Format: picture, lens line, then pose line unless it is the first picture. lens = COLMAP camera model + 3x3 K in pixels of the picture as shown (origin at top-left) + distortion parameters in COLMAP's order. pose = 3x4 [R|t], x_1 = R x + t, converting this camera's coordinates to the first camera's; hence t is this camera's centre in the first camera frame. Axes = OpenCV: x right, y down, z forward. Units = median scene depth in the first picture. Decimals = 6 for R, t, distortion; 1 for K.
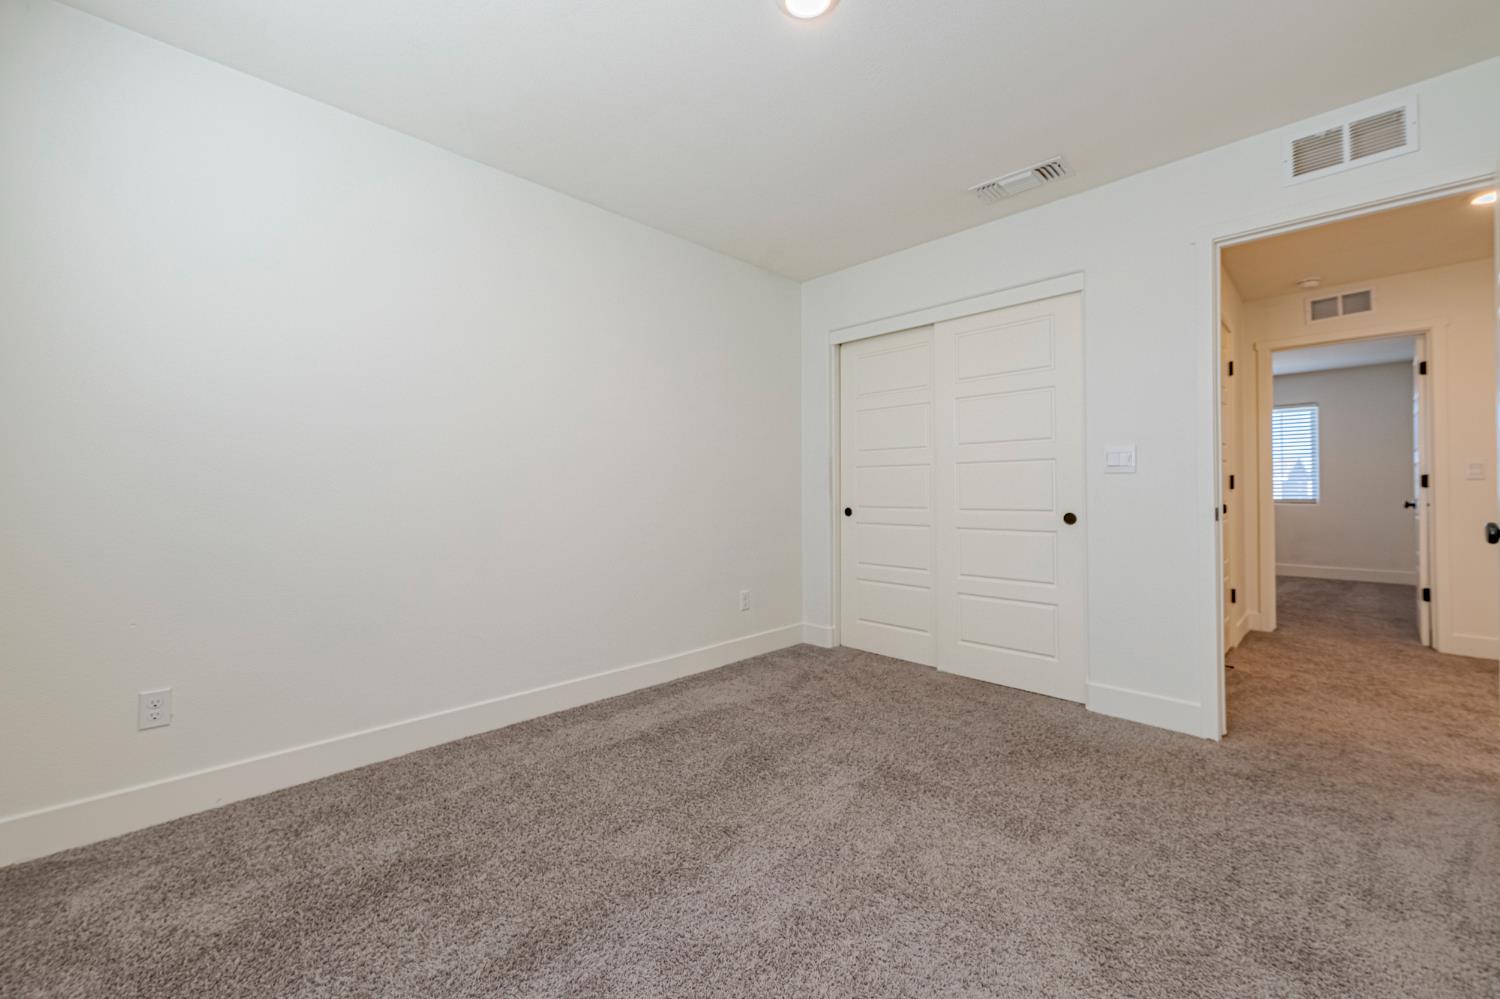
lens RADIAL K [[592.1, 0, 750.0], [0, 592.1, 487.7], [0, 0, 1]] dist [0.001469, 0.000177]
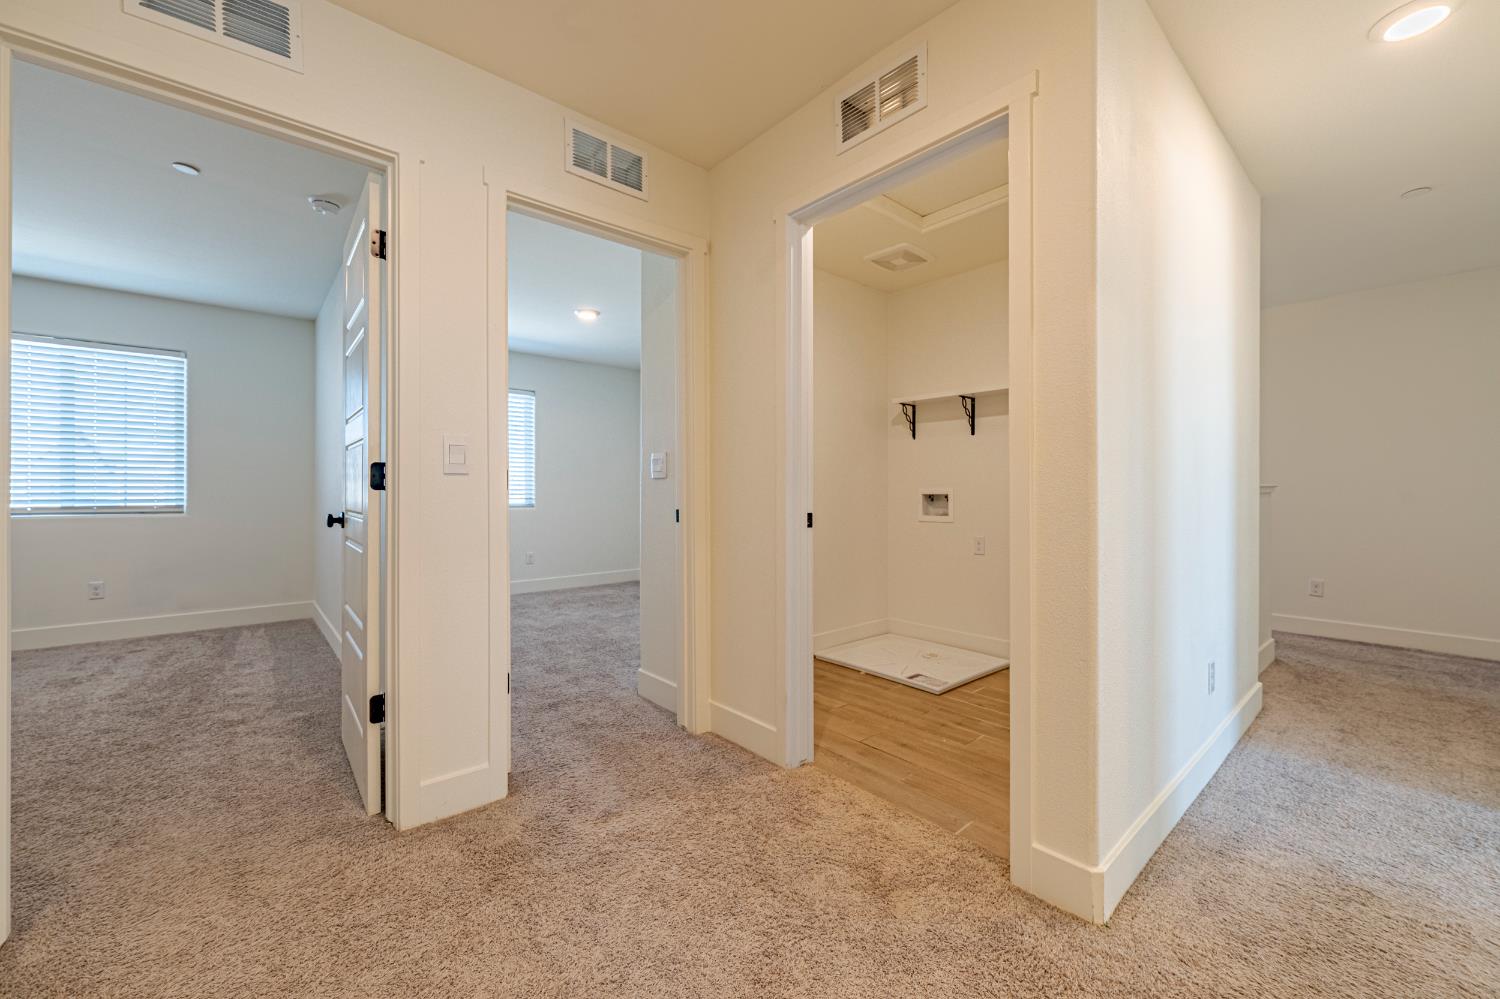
lens RADIAL K [[592.1, 0, 750.0], [0, 592.1, 487.7], [0, 0, 1]] dist [0.001469, 0.000177]
pose [[0.061617, 0.008586, 0.998063, 0.602828], [-0.008455, 0.999932, -0.008080, 0.000126], [-0.998064, -0.007940, 0.061685, 0.597960]]
